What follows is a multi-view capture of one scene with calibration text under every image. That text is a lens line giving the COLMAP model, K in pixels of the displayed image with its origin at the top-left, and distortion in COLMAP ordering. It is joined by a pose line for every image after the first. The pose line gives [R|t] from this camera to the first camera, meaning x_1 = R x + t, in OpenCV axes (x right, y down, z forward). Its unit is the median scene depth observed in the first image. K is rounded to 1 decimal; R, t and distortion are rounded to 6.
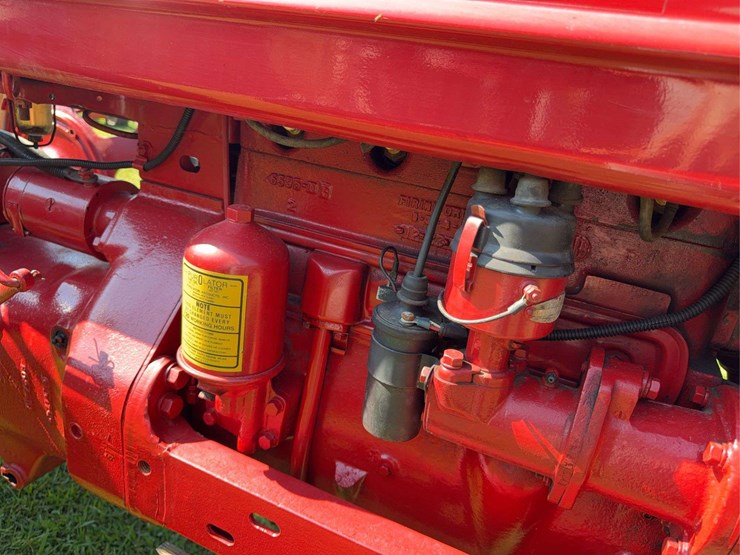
lens RADIAL K [[553.0, 0, 370.0], [0, 553.0, 277.5], [0, 0, 1]] dist [-0.025951, 0.000410]
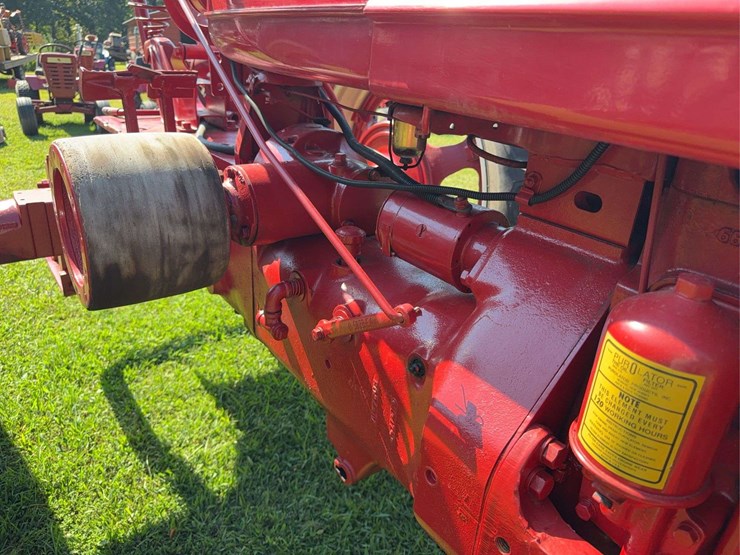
lens RADIAL K [[531.9, 0, 366.3], [0, 531.9, 277.5], [0, 0, 1]] dist [0.032470, -0.038612]
pose [[0.872209, 0.131807, -0.471041, -0.223915], [-0.130696, 0.990796, 0.035240, -0.077383], [0.471350, 0.030826, 0.881407, 0.102853]]
